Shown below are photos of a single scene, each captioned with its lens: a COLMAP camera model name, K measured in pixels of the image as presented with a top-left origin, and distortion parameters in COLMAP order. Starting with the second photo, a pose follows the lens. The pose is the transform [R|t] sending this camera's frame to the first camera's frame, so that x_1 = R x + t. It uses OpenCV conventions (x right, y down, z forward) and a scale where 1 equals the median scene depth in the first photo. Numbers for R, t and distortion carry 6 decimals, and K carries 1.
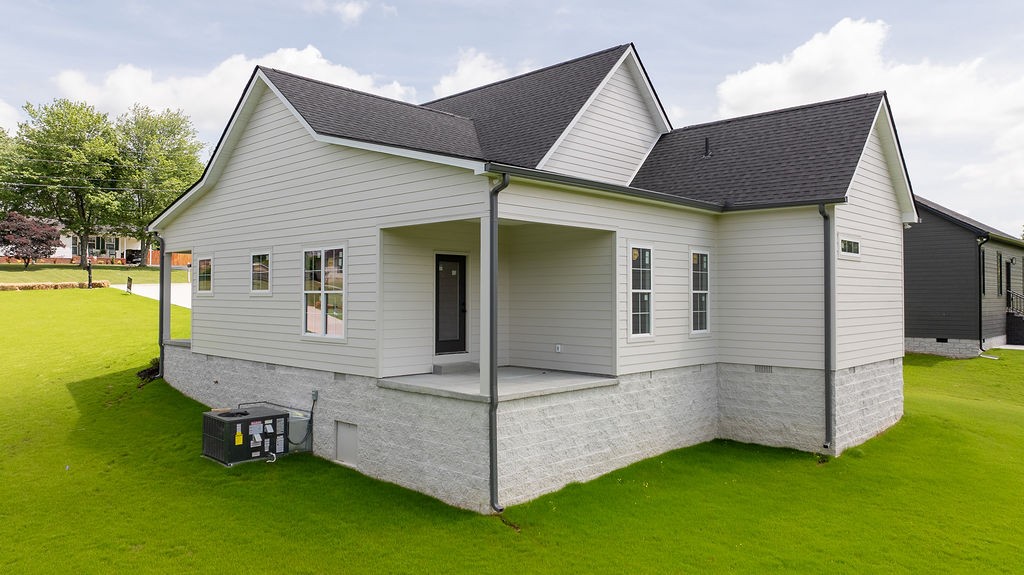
lens RADIAL K [[717.6, 0, 515.2], [0, 717.6, 283.7], [0, 0, 1]] dist [-0.019684, 0.001346]
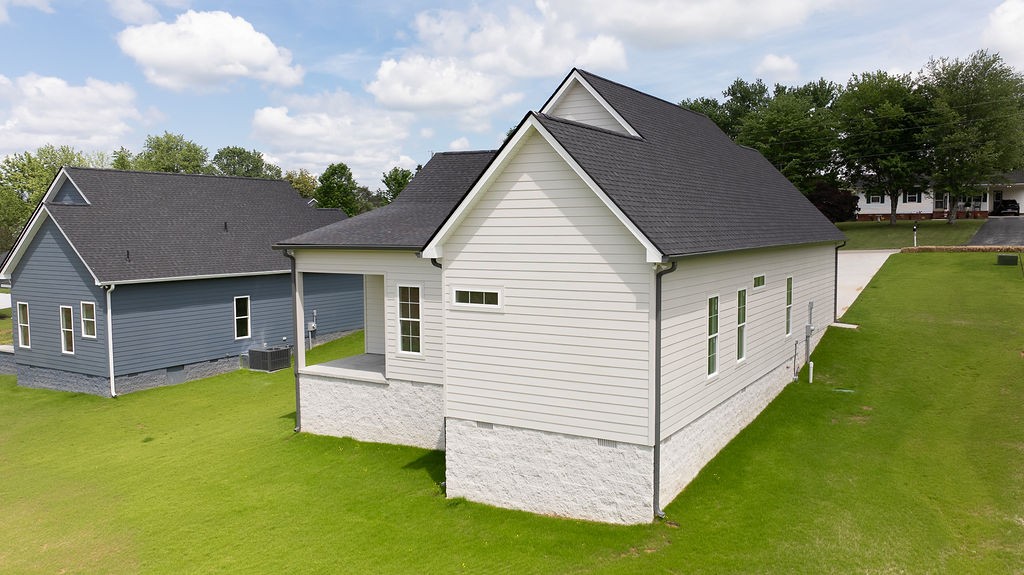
lens RADIAL K [[788.6, 0, 536.6], [0, 788.6, 288.9], [0, 0, 1]] dist [-0.004291, 0.000556]
pose [[0.239190, 0.073884, -0.968158, 1.598527], [0.022612, 0.996406, 0.081627, -0.155526], [0.970709, -0.041417, 0.236660, 0.876596]]
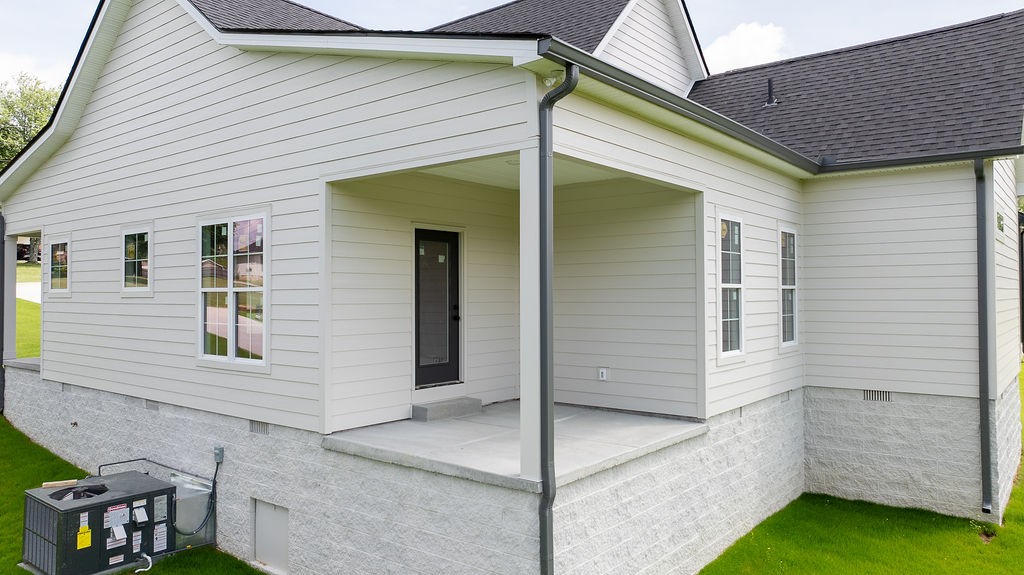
lens RADIAL K [[717.6, 0, 515.2], [0, 717.6, 283.7], [0, 0, 1]] dist [-0.019684, 0.001346]
pose [[0.995685, -0.004157, 0.092701, -0.080604], [0.003964, 0.999990, 0.002258, 0.005926], [-0.092710, -0.001881, 0.995691, 0.361772]]
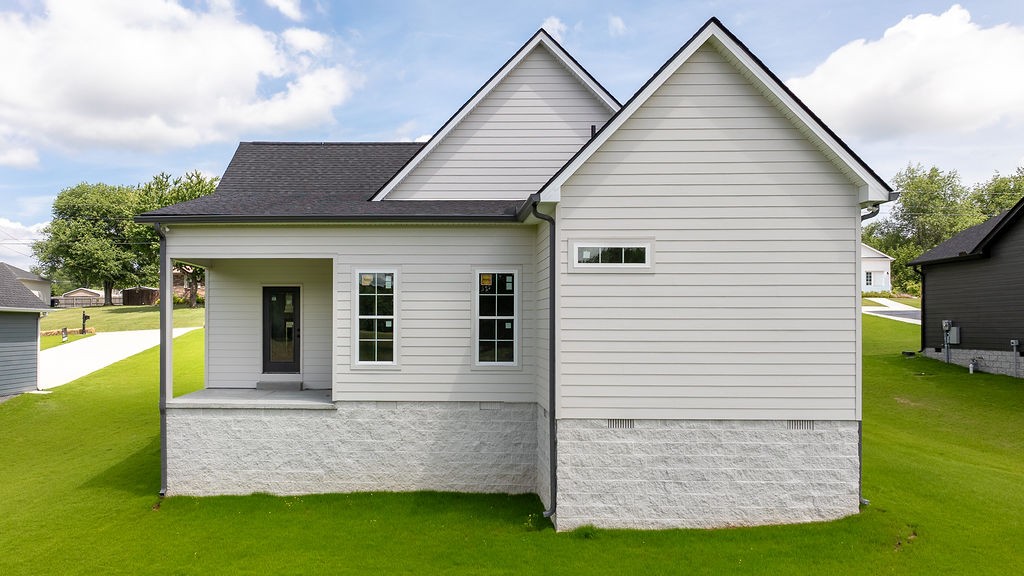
lens RADIAL K [[797.0, 0, 419.7], [0, 797.0, 321.2], [0, 0, 1]] dist [-0.014013, -0.004551]
pose [[0.662818, -0.002394, -0.748777, 1.008408], [0.012577, 0.999889, 0.007936, 0.007758], [0.748675, -0.014677, 0.662775, 0.327675]]
